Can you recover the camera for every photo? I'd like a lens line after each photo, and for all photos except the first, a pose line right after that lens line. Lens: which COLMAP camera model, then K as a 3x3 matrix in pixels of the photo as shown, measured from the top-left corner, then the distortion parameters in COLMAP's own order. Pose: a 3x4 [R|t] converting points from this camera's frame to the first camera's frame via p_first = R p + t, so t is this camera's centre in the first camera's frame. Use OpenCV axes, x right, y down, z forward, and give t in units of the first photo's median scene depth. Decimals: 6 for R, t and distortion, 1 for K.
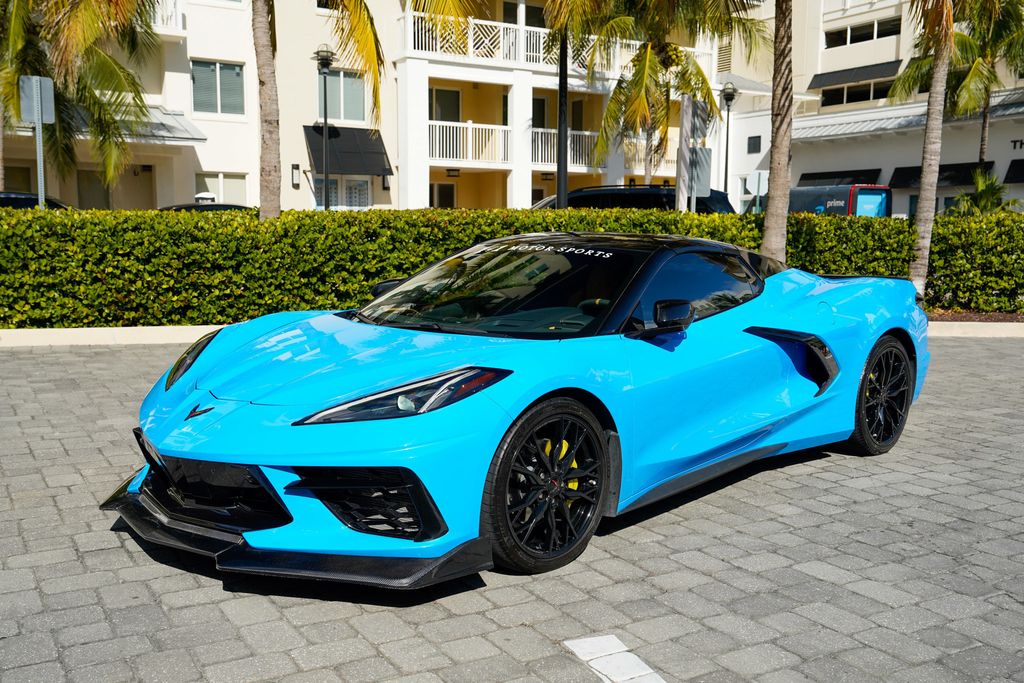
lens RADIAL K [[1003.6, 0, 512.0], [0, 1003.6, 341.5], [0, 0, 1]] dist [0.024495, 0.021825]
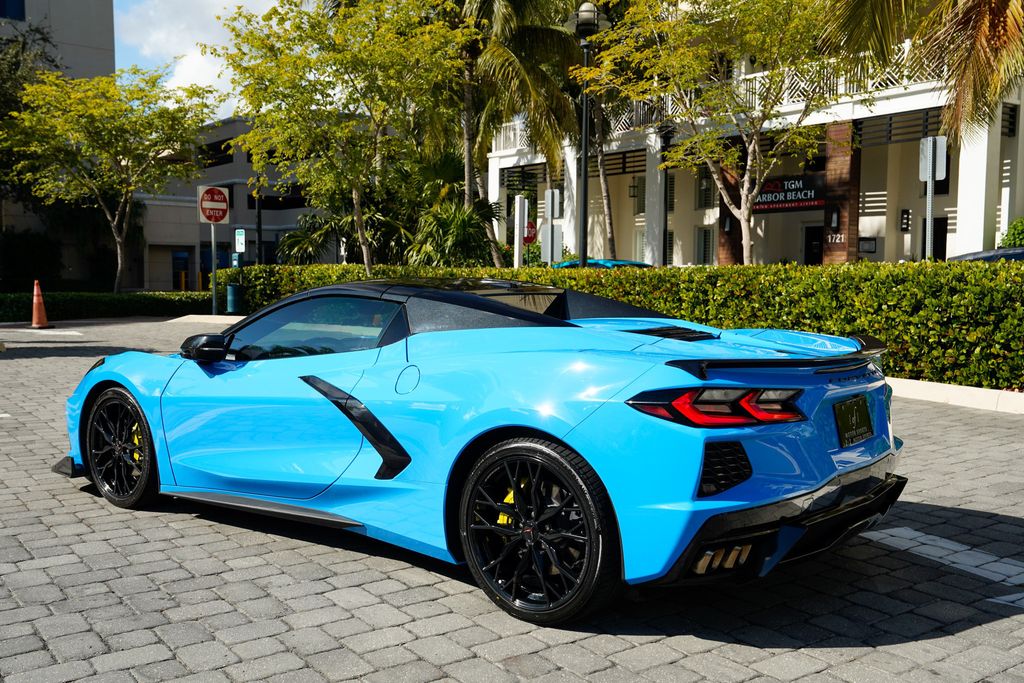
lens RADIAL K [[1003.6, 0, 512.0], [0, 1003.6, 341.5], [0, 0, 1]] dist [0.024495, 0.021825]
pose [[0.081030, 0.054915, -0.995198, 1.193707], [-0.112530, 0.992601, 0.045610, -0.109873], [0.990339, 0.108294, 0.086610, 1.108862]]
